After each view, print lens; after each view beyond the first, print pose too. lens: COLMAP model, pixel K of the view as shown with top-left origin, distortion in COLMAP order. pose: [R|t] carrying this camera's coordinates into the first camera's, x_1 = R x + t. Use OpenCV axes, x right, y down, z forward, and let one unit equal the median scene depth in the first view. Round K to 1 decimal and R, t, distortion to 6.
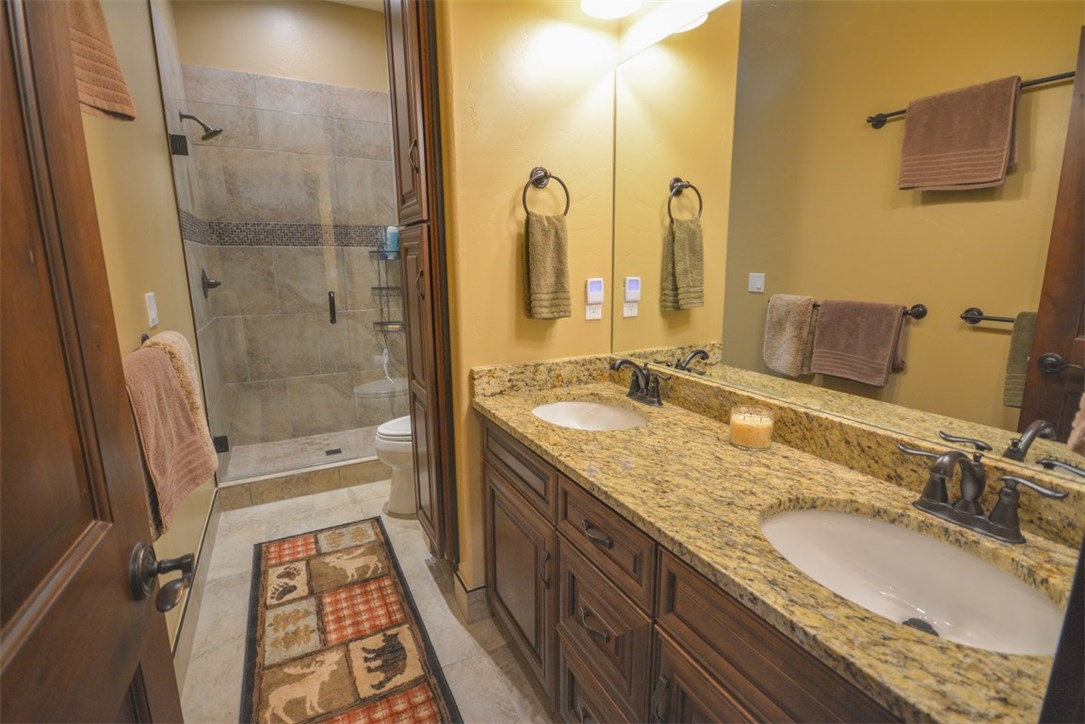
lens RADIAL K [[503.8, 0, 537.0], [0, 503.8, 356.7], [0, 0, 1]] dist [0.002781, 0.000342]
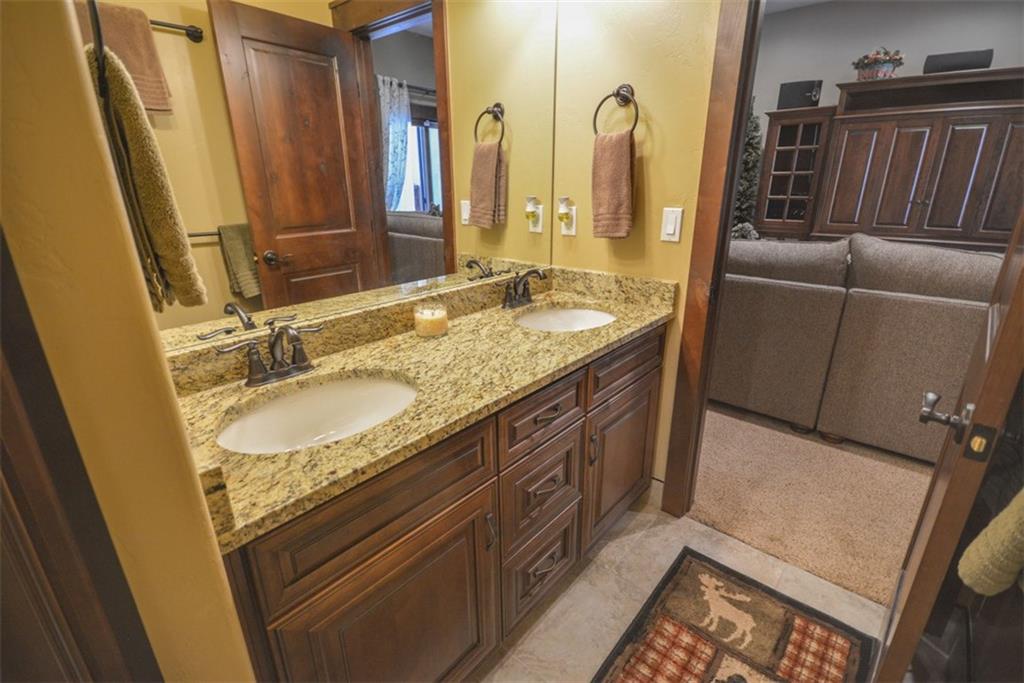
lens RADIAL K [[475.5, 0, 509.3], [0, 475.5, 342.6], [0, 0, 1]] dist [0.002781, 0.000342]
pose [[-0.375701, -0.290026, 0.880189, -1.274232], [0.185727, 0.906937, 0.378115, -0.396735], [-0.907939, 0.305533, -0.286872, 2.190829]]
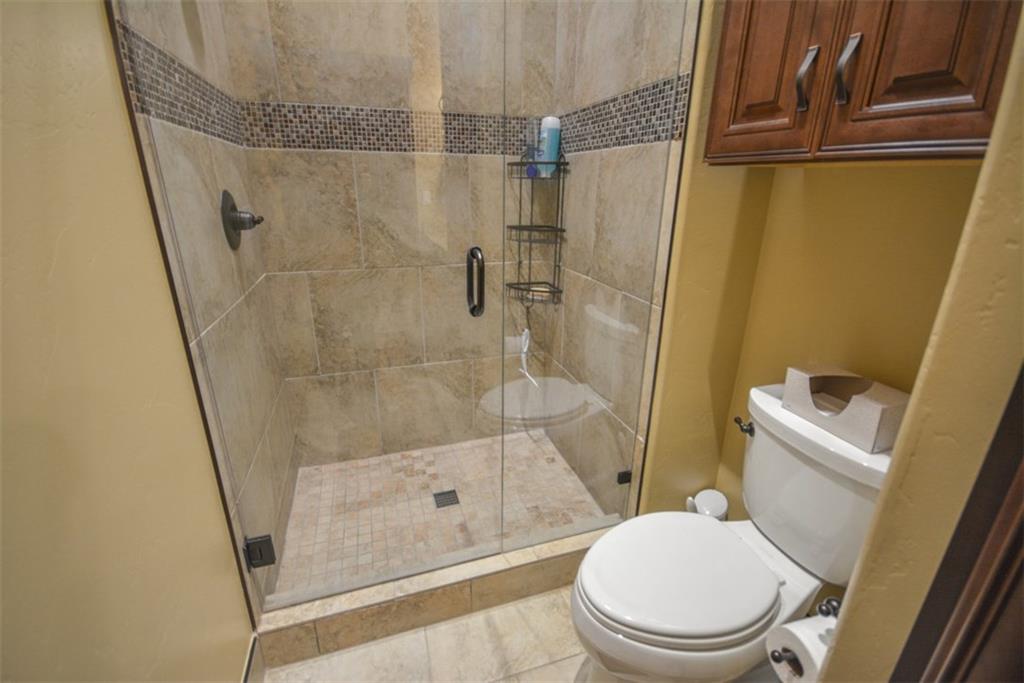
lens RADIAL K [[450.2, 0, 504.8], [0, 450.2, 338.8], [0, 0, 1]] dist [0.005464, -0.008992]
pose [[0.985579, 0.067606, -0.155125, -0.237997], [-0.044879, 0.988326, 0.145592, -0.082180], [0.163157, -0.136531, 0.977108, 0.454441]]
